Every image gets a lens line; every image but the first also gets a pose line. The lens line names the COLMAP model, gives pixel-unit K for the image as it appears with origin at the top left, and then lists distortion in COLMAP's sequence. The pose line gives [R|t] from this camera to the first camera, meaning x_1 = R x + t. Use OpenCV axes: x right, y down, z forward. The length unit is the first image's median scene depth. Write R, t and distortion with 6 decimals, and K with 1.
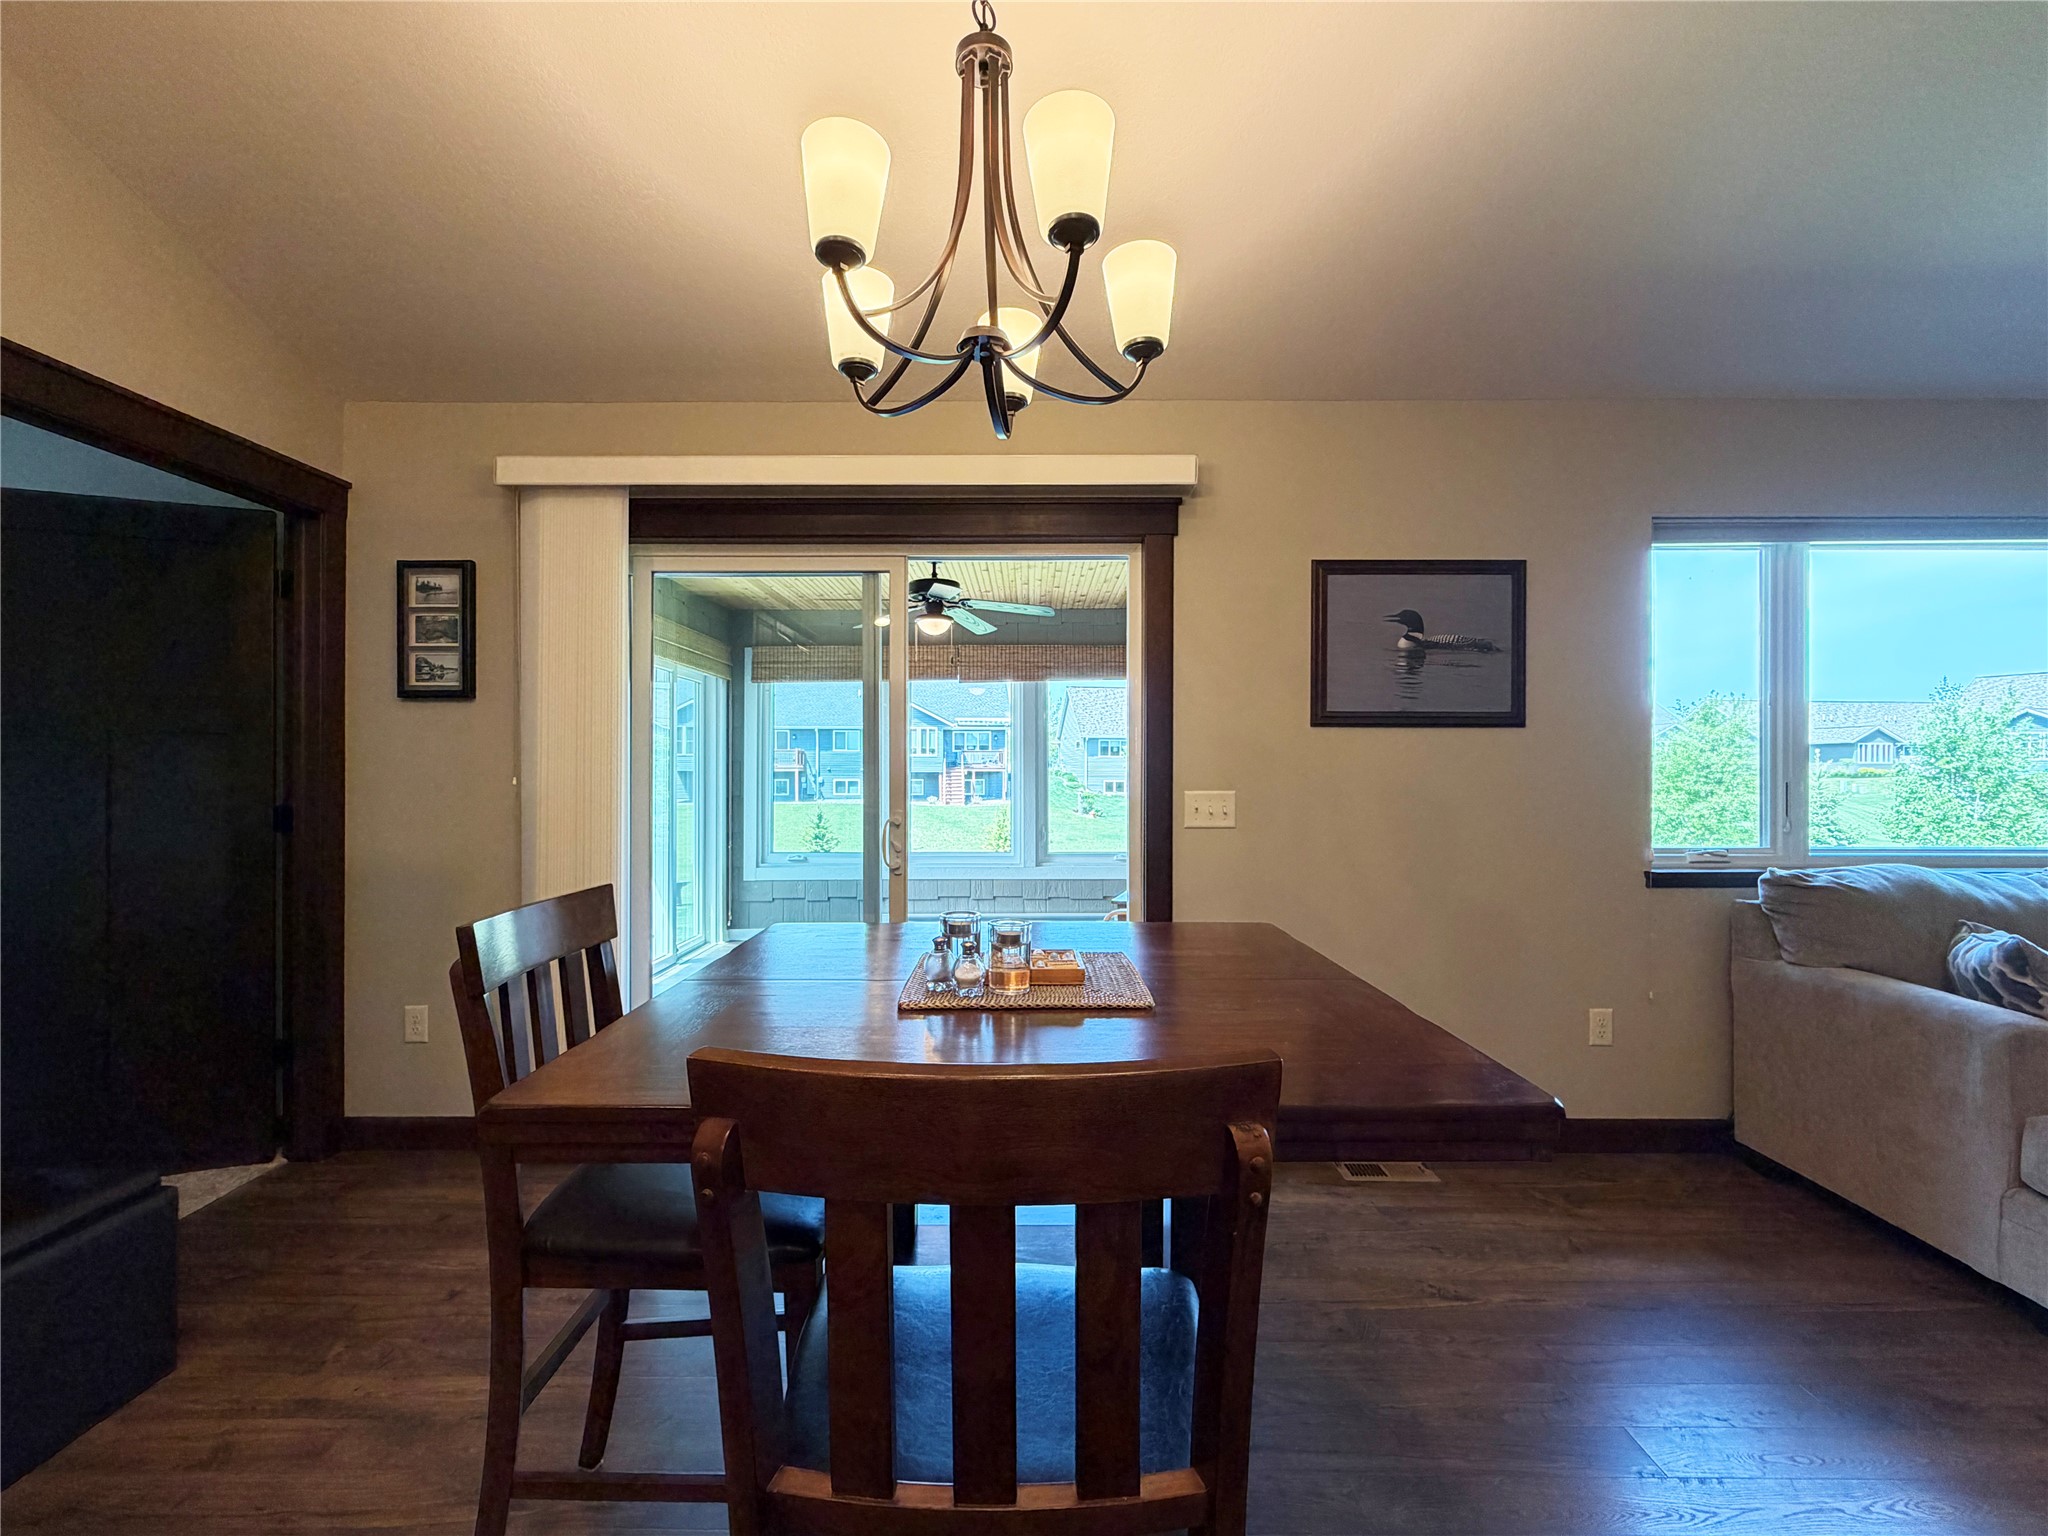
lens RADIAL K [[908.7, 0, 1026.6], [0, 908.7, 772.3], [0, 0, 1]] dist [0.000678, 0.000641]
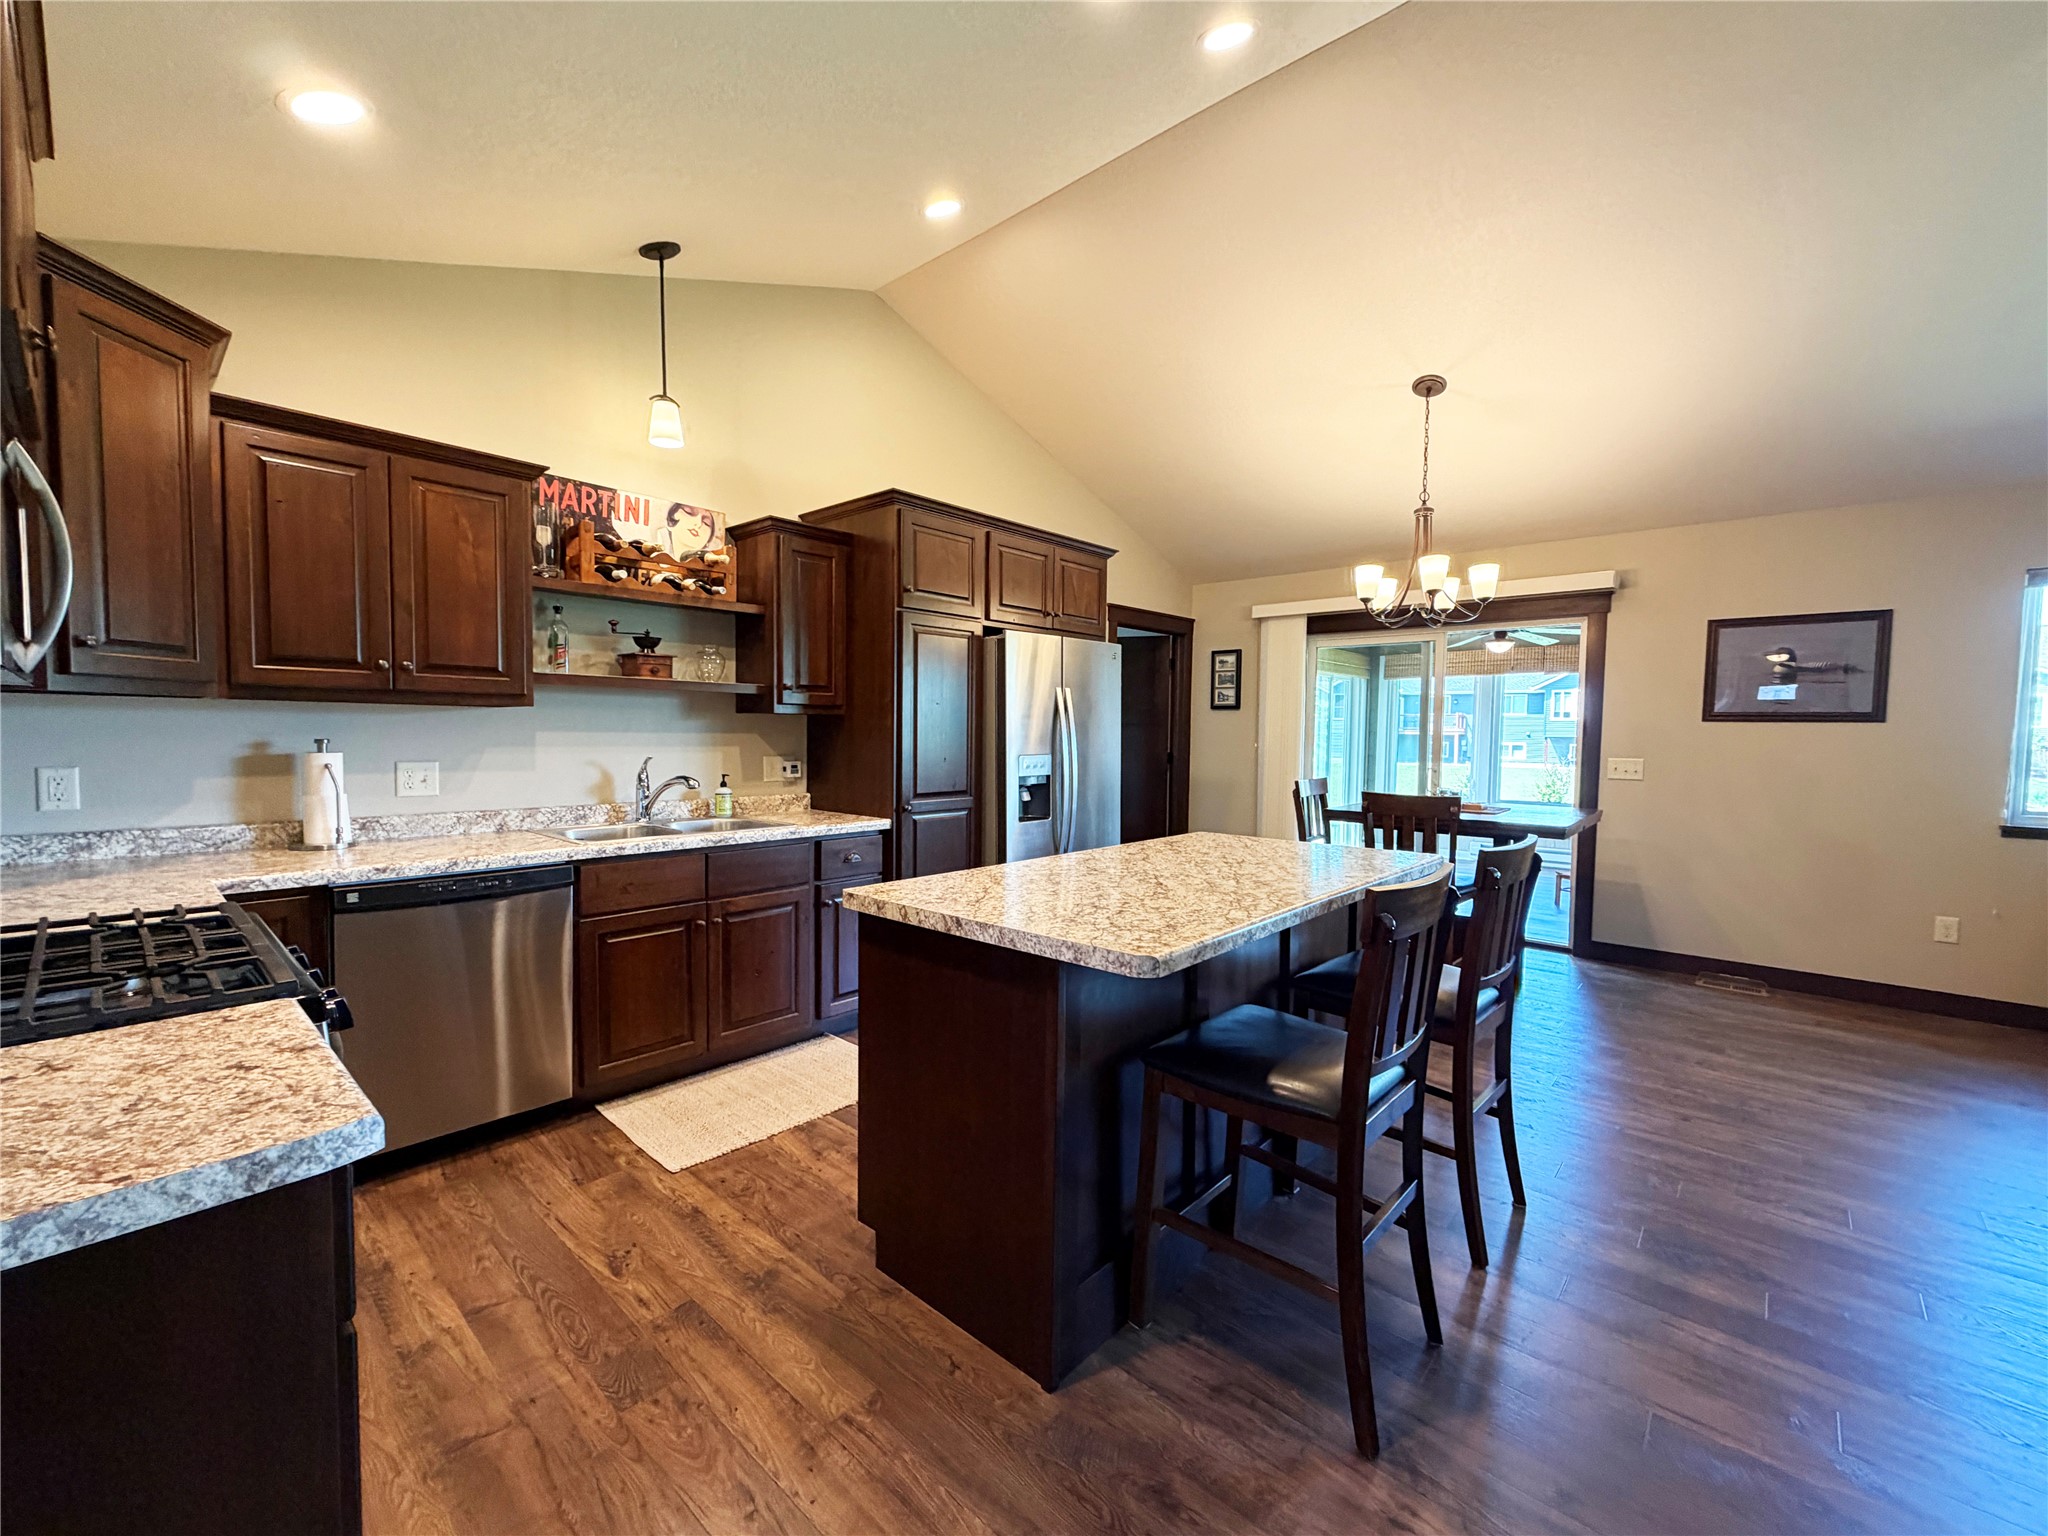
lens RADIAL K [[838.7, 0, 1023.2], [0, 838.7, 771.3], [0, 0, 1]] dist [-0.000060, 0.000045]
pose [[0.742549, 0.041009, -0.668535, 0.422416], [-0.010644, 0.998720, 0.049441, -0.022116], [0.669707, -0.029596, 0.742035, -0.971452]]
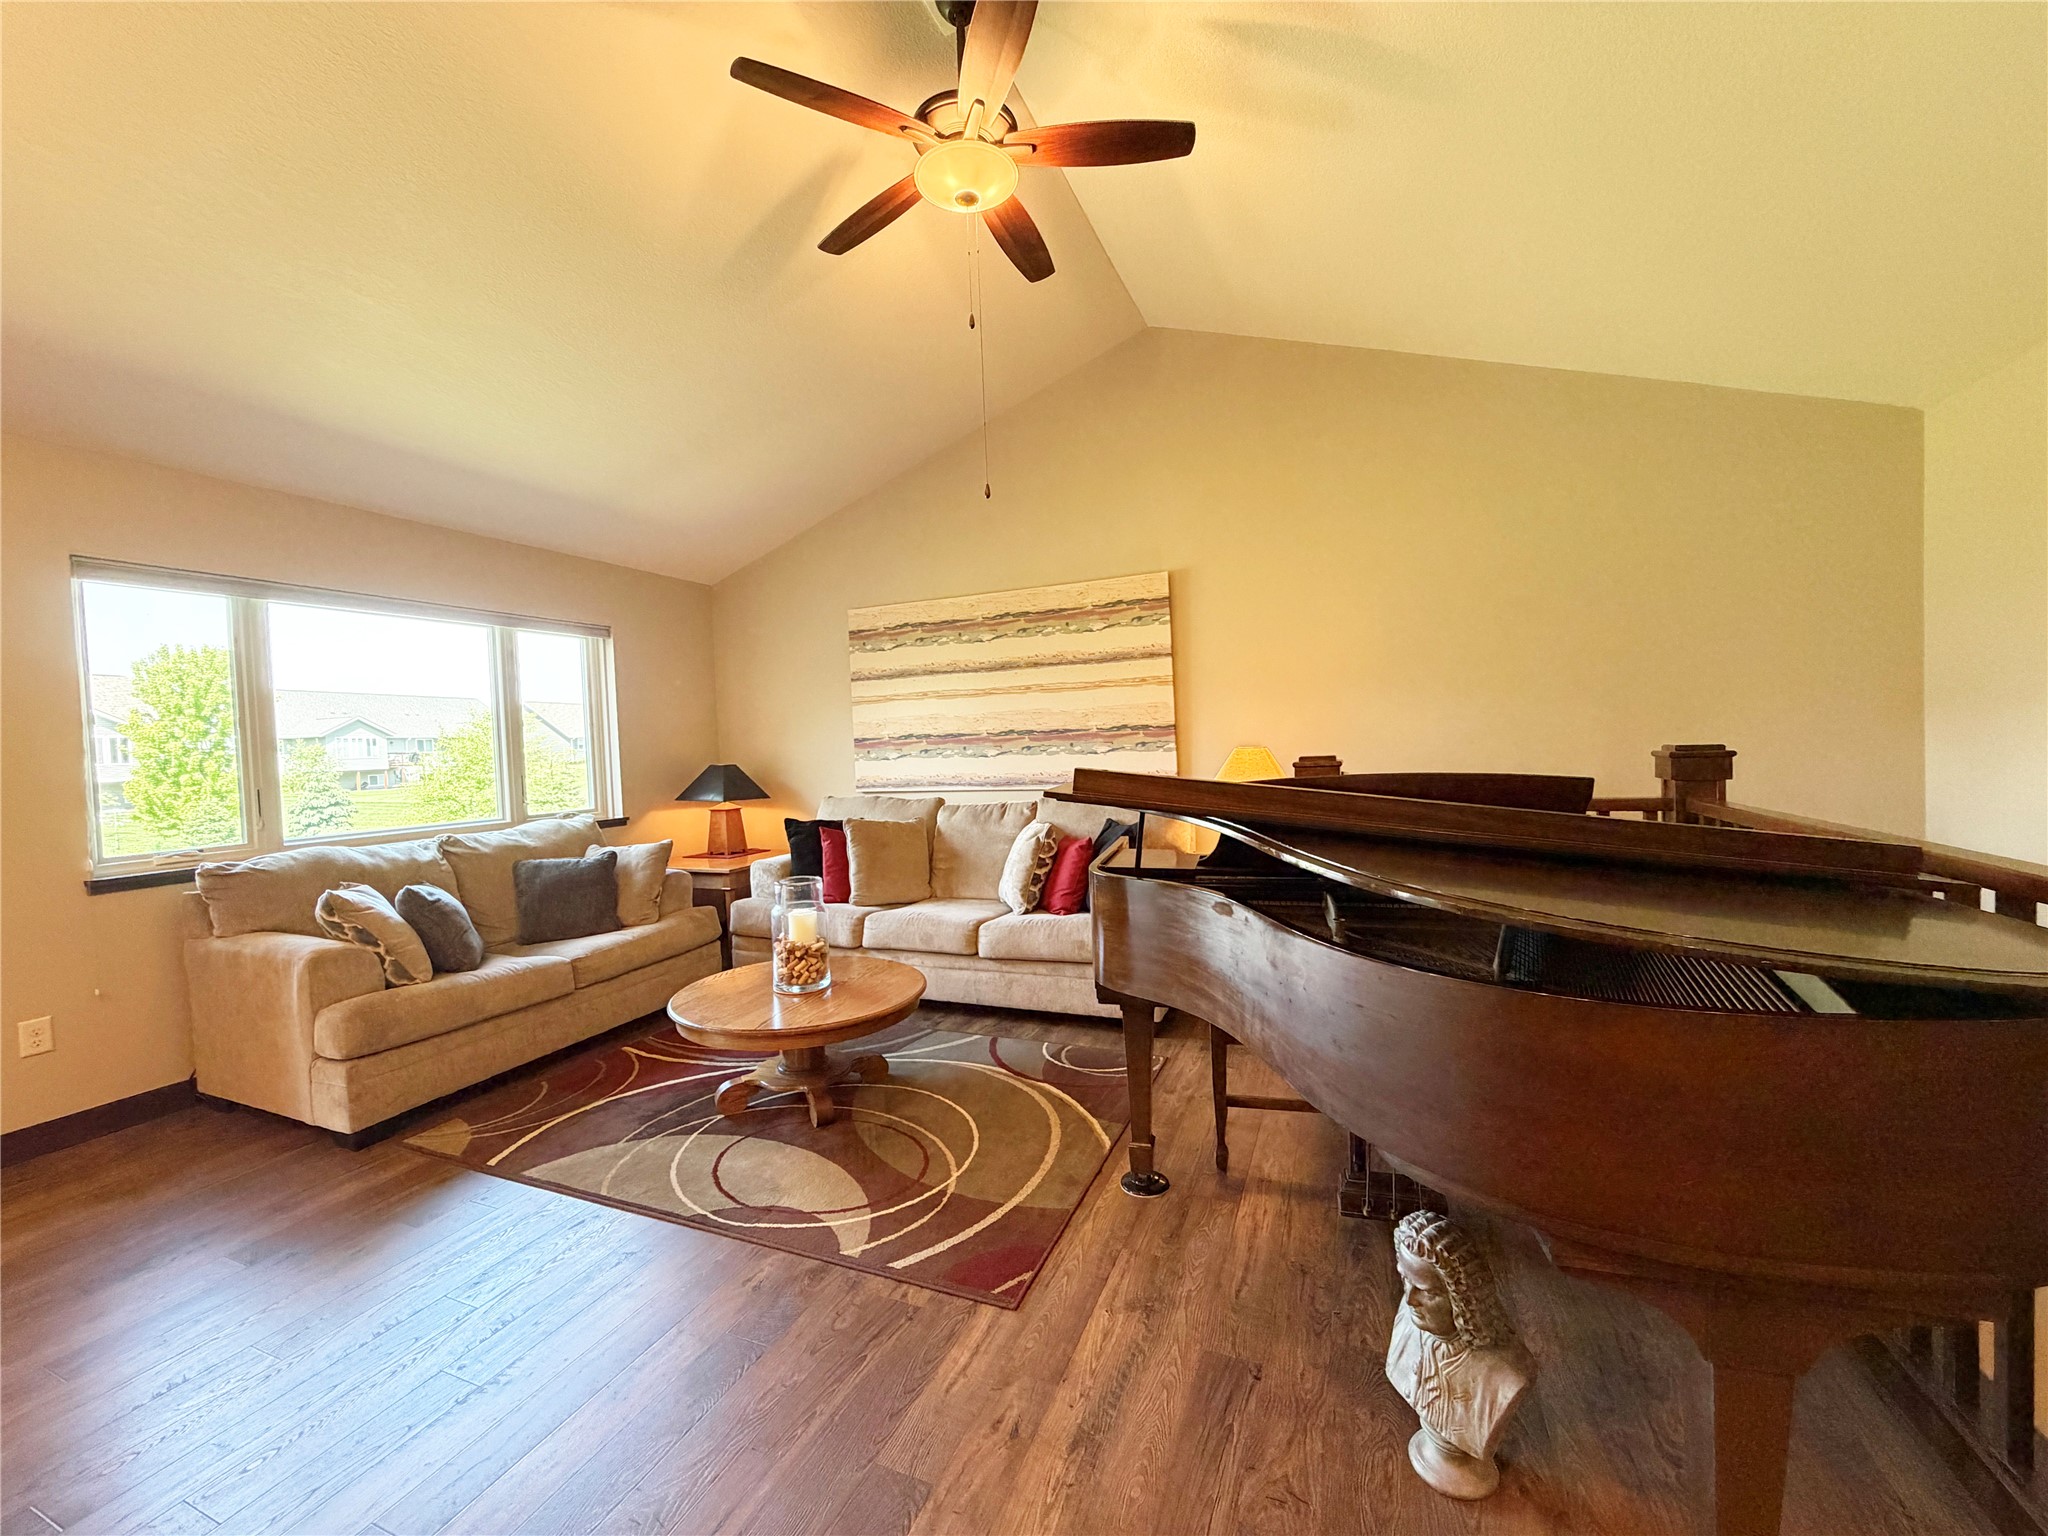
lens RADIAL K [[816.8, 0, 1019.5], [0, 816.8, 770.7], [0, 0, 1]] dist [0.000944, -0.000827]
pose [[0.387624, -0.046807, 0.920628, 0.220098], [0.038417, 0.998663, 0.034599, -0.013904], [-0.921017, 0.021956, 0.388904, -0.413665]]
